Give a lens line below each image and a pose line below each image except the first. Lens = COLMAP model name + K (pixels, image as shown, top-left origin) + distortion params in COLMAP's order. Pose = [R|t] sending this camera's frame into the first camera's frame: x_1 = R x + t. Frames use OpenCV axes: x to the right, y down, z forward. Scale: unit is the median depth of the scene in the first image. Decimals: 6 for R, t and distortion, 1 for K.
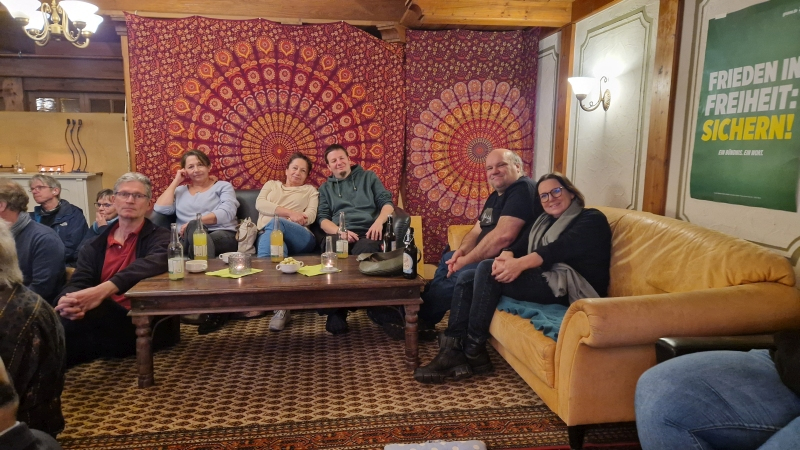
lens RADIAL K [[529.0, 0, 393.9], [0, 529.0, 227.6], [0, 0, 1]] dist [0.077829, -0.067638]
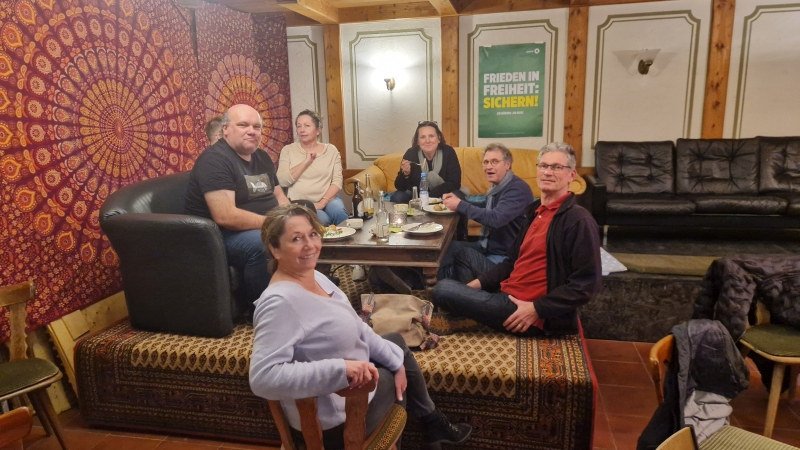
lens RADIAL K [[529.0, 0, 393.9], [0, 529.0, 227.6], [0, 0, 1]] dist [0.077829, -0.067638]
pose [[0.356194, -0.219554, 0.908252, -0.845034], [0.168908, 0.971120, 0.168510, -0.069899], [-0.919019, 0.093389, 0.382991, 0.346140]]
